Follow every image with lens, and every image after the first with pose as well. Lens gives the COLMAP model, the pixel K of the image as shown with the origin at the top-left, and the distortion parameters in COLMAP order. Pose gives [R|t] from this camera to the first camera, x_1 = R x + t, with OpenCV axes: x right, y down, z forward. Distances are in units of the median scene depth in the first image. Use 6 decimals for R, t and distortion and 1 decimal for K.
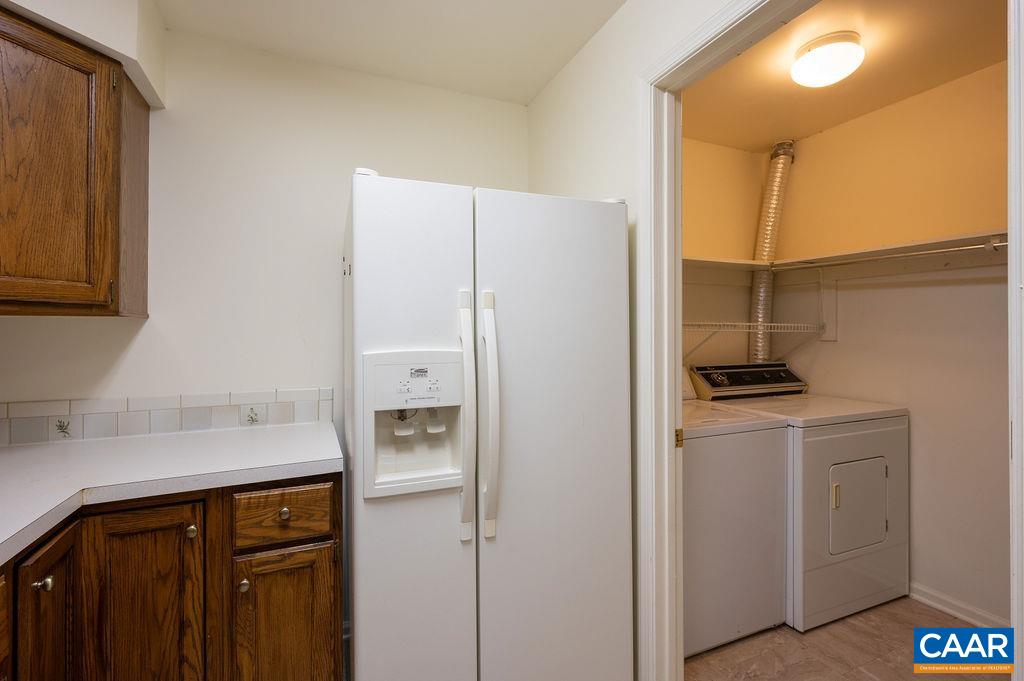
lens RADIAL K [[465.1, 0, 512.0], [0, 465.1, 340.5], [0, 0, 1]] dist [0.000106, -0.000386]
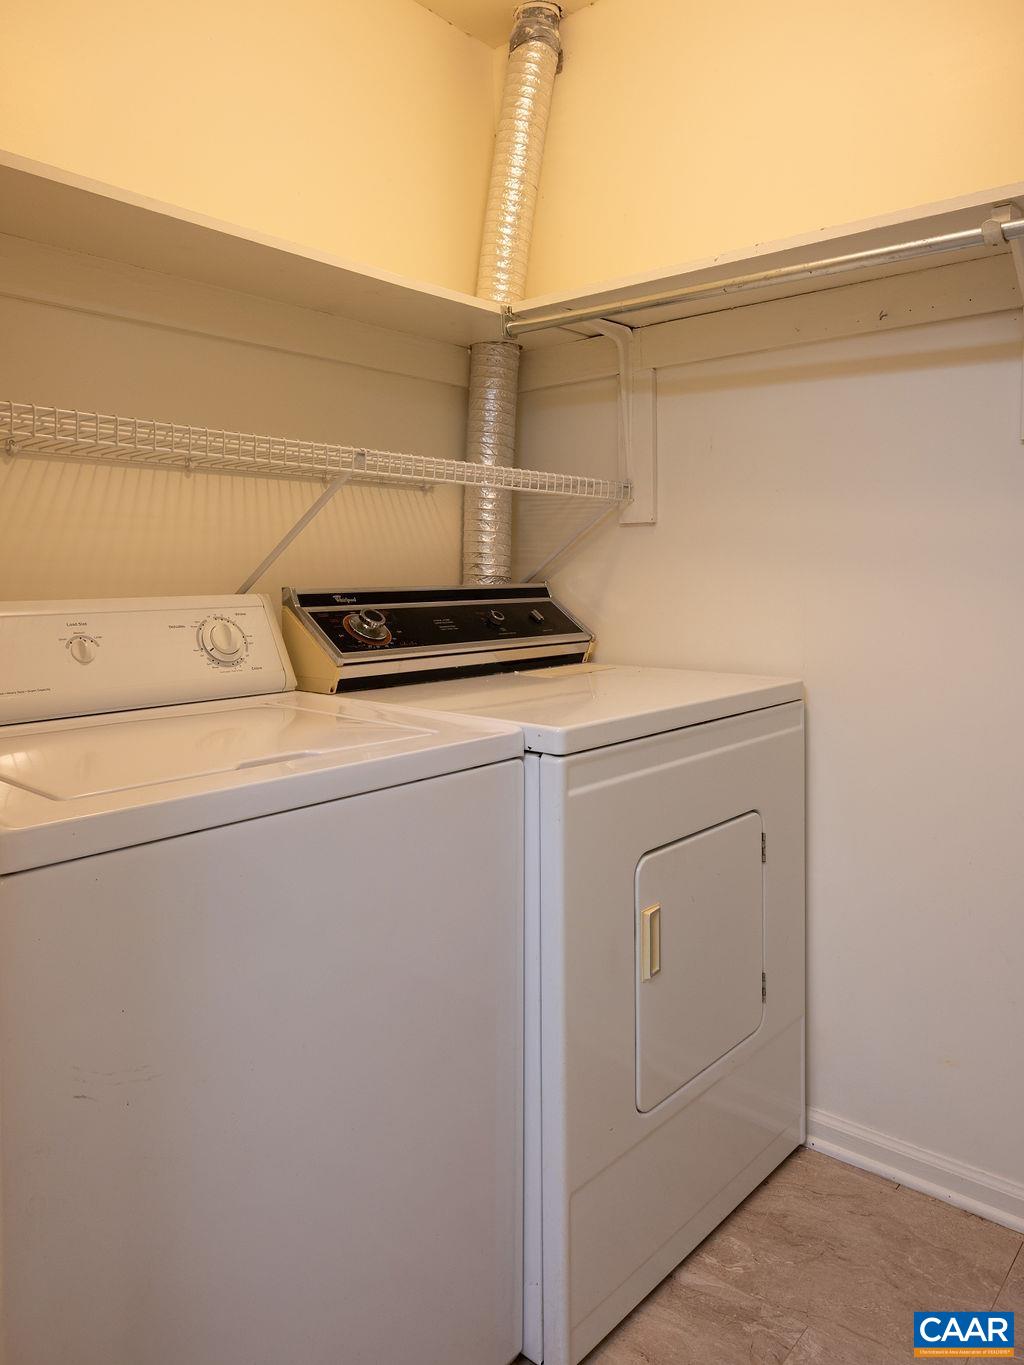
lens RADIAL K [[976.0, 0, 511.8], [0, 976.0, 626.7], [0, 0, 1]] dist [-0.001206, -0.004036]
pose [[0.899334, -0.026579, 0.436455, 0.224179], [0.010424, 0.999170, 0.039368, 0.053216], [-0.437139, -0.030856, 0.898865, 0.306752]]
